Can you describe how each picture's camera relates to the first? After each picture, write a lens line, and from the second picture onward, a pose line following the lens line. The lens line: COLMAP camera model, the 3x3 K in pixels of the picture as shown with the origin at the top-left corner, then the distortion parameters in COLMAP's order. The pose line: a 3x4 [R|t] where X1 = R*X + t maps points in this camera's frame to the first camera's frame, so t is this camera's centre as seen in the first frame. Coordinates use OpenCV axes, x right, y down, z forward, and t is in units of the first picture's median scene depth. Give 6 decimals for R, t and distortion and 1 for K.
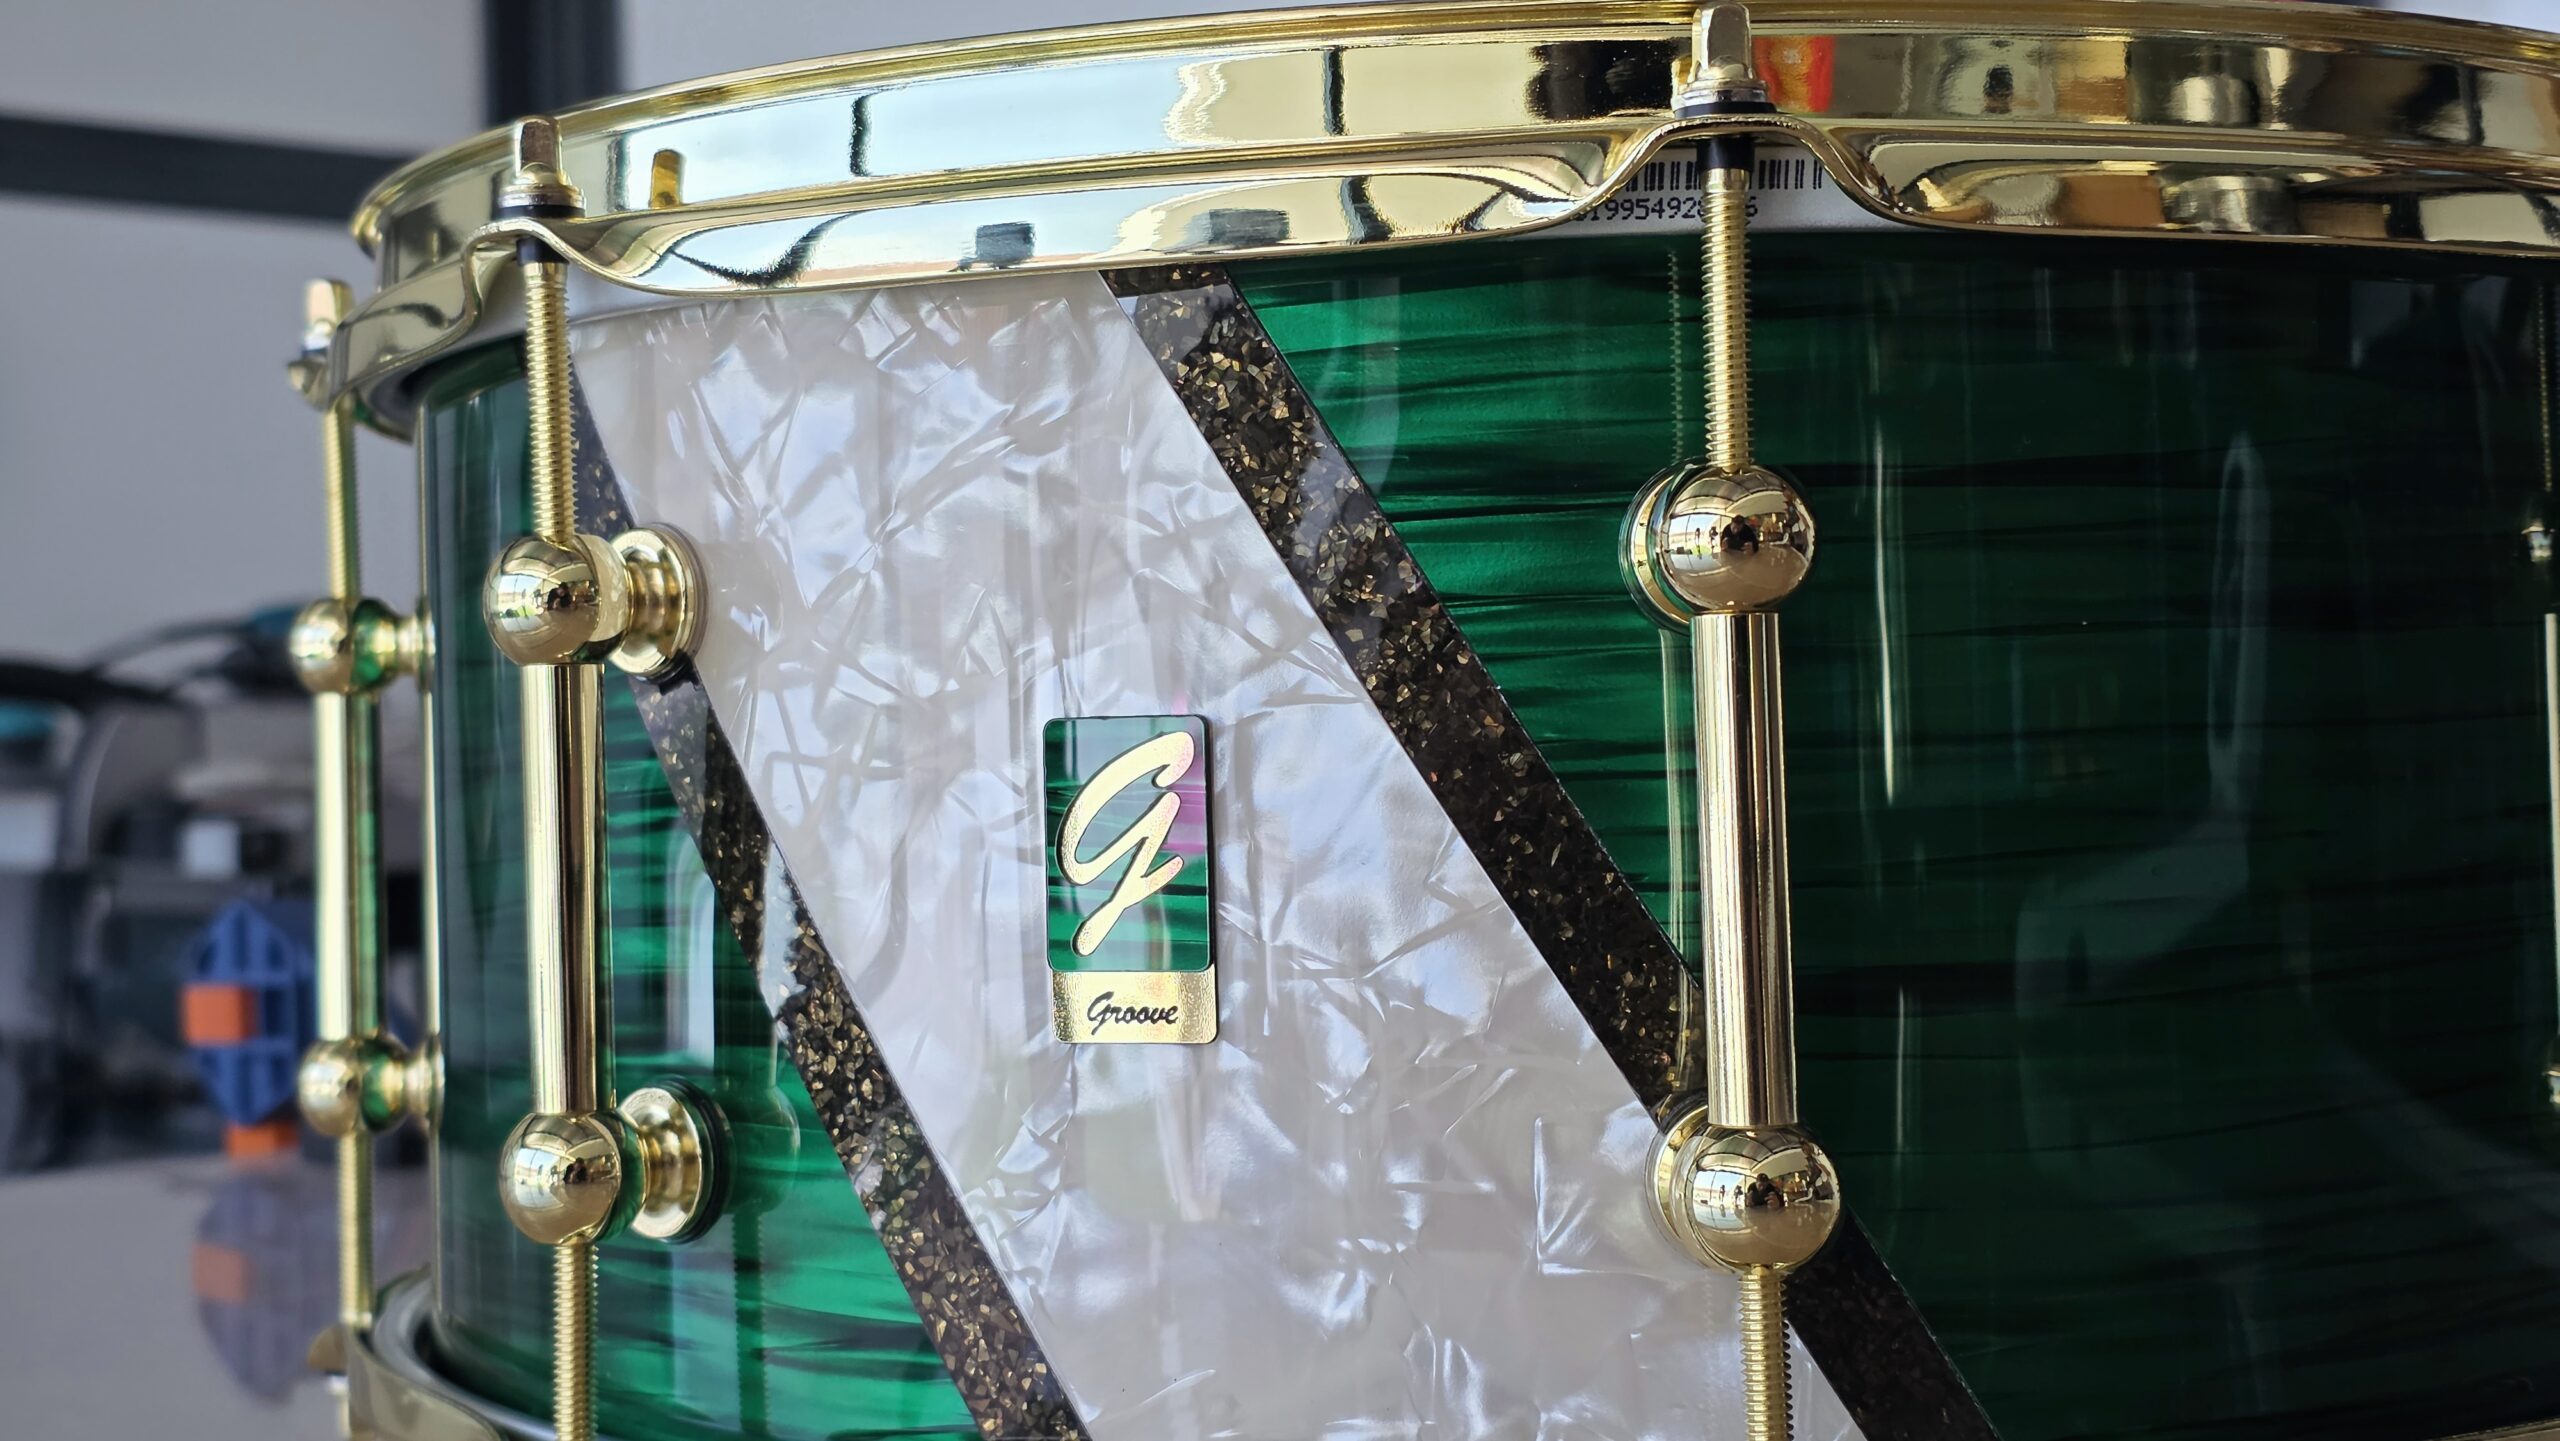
lens RADIAL K [[3407.0, 0, 1273.9], [0, 3407.0, 712.6], [0, 0, 1]] dist [0.175520, 0.000000]
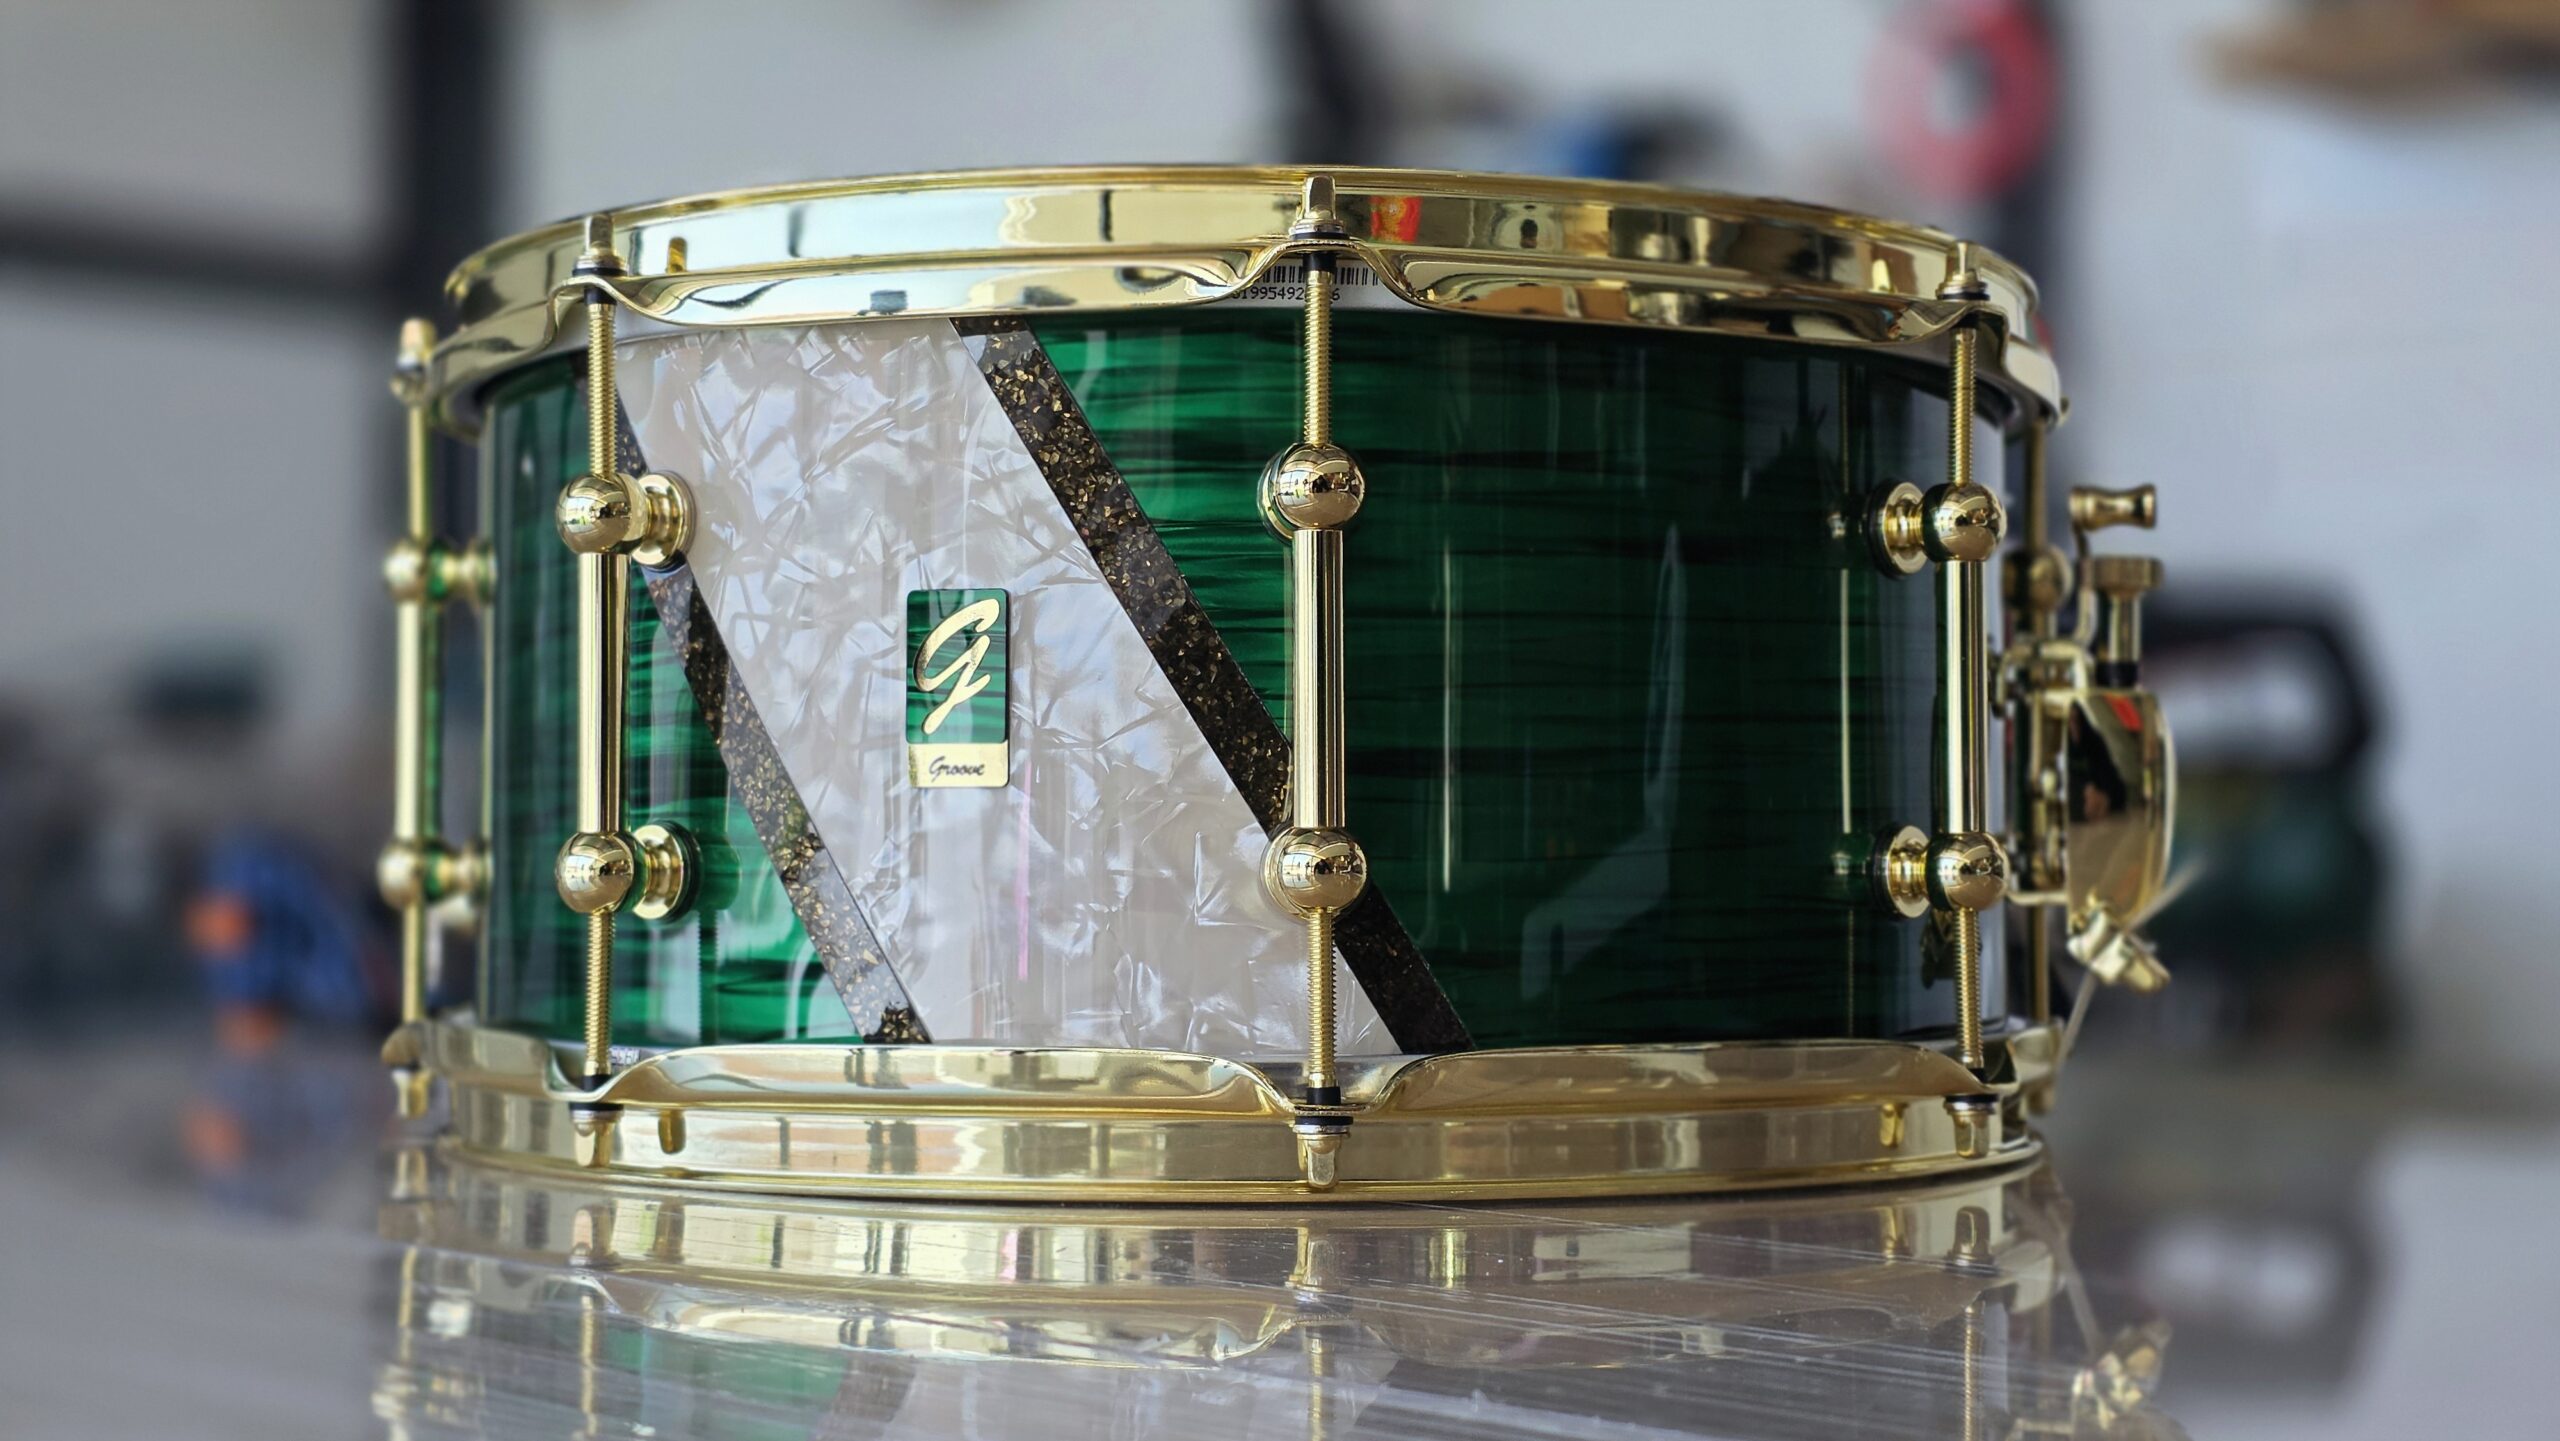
lens RADIAL K [[3407.0, 0, 1287.4], [0, 3407.0, 732.8], [0, 0, 1]] dist [0.175520, 0.000000]
pose [[0.998409, 0.029089, 0.048294, 0.037000], [-0.027653, 0.999163, -0.030138, 0.113163], [-0.049130, 0.028755, 0.998378, -0.637270]]
